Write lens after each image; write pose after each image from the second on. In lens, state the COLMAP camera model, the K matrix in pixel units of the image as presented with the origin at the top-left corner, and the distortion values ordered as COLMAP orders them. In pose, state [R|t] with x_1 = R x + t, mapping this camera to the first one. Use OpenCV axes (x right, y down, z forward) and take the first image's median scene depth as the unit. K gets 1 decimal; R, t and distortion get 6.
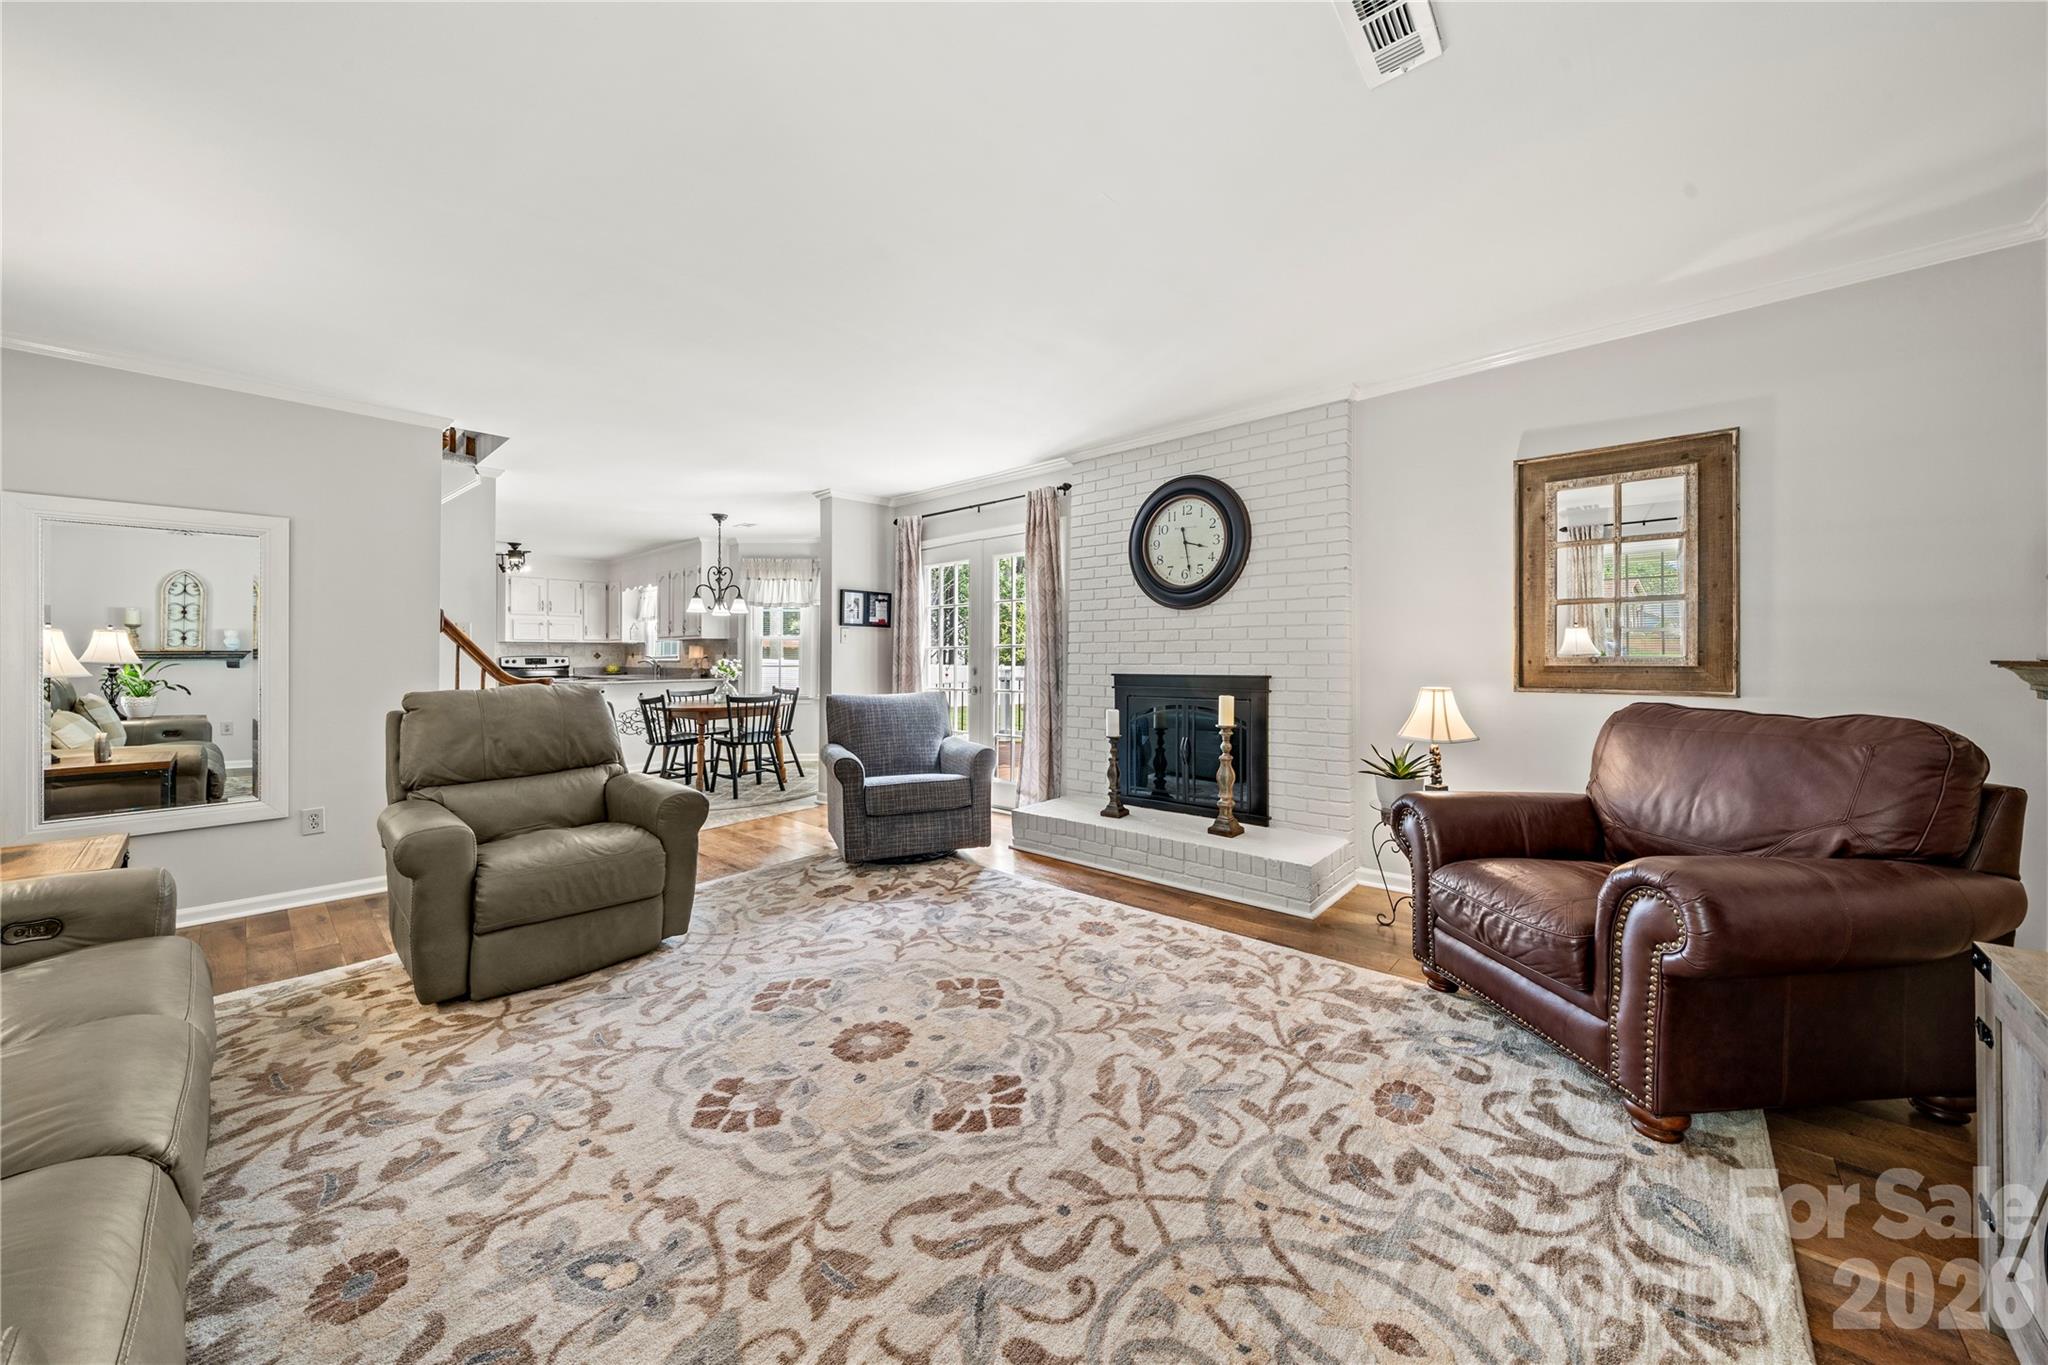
lens RADIAL K [[709.7, 0, 1030.4], [0, 709.7, 665.3], [0, 0, 1]] dist [-0.000807, -0.000098]
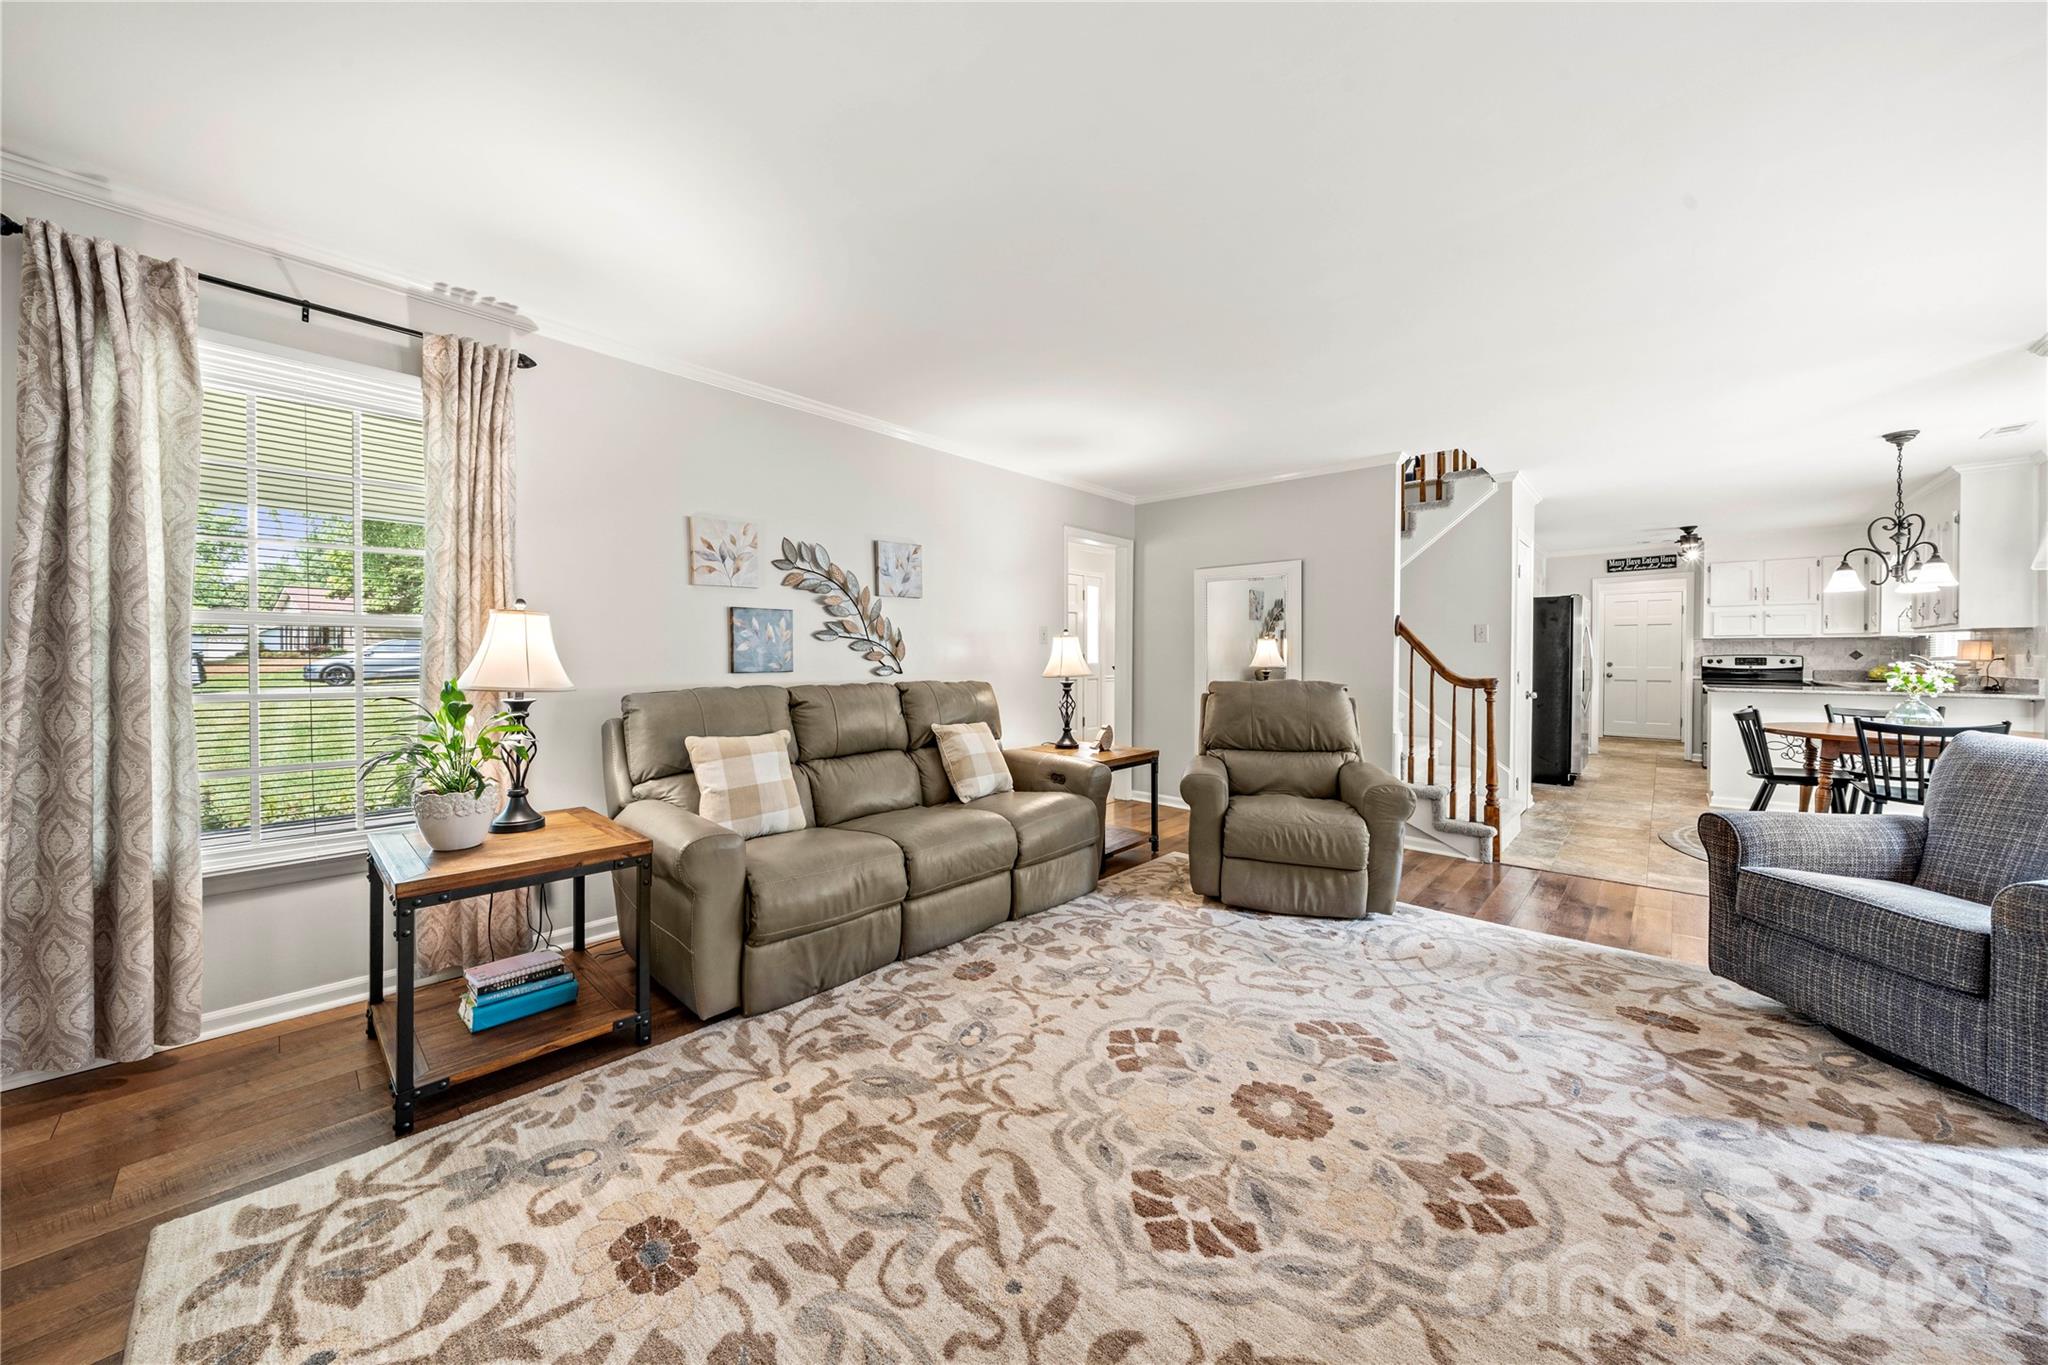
lens RADIAL K [[709.7, 0, 1006.2], [0, 709.7, 656.8], [0, 0, 1]] dist [-0.000807, -0.000098]
pose [[-0.026721, 0.007061, -0.999618, 0.560800], [-0.016616, 0.999834, 0.007507, -0.011645], [0.999505, 0.016810, -0.026600, 0.610205]]
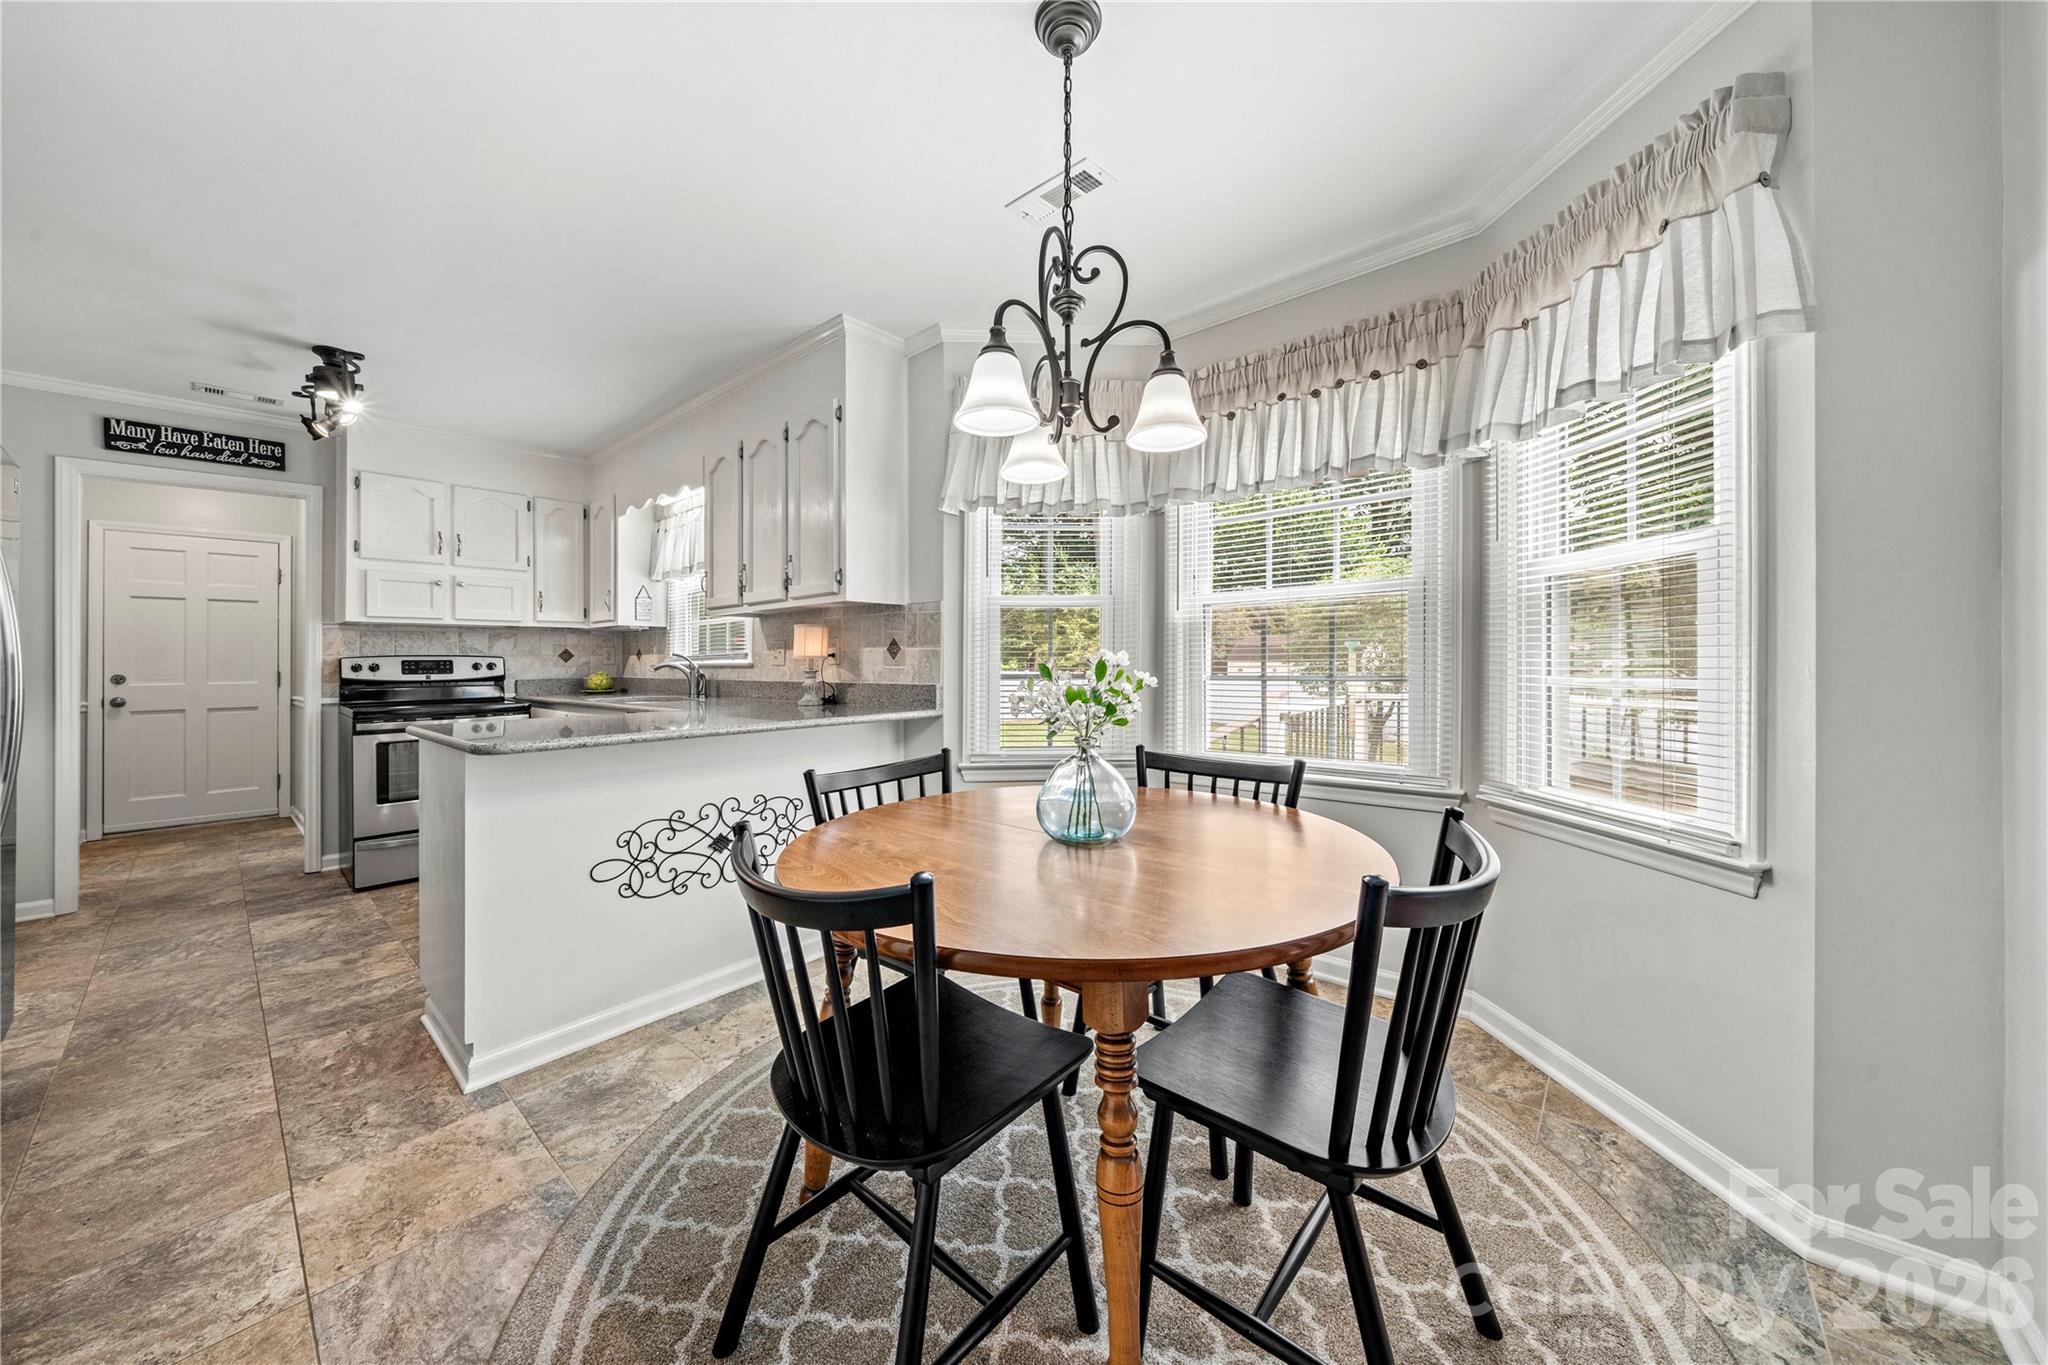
lens RADIAL K [[709.7, 0, 1018.1], [0, 709.7, 654.0], [0, 0, 1]] dist [-0.000807, -0.000098]
pose [[0.999979, -0.004153, 0.005063, -1.220533], [0.004282, 0.999658, -0.025796, -0.002574], [-0.004954, 0.025817, 0.999654, 2.070623]]
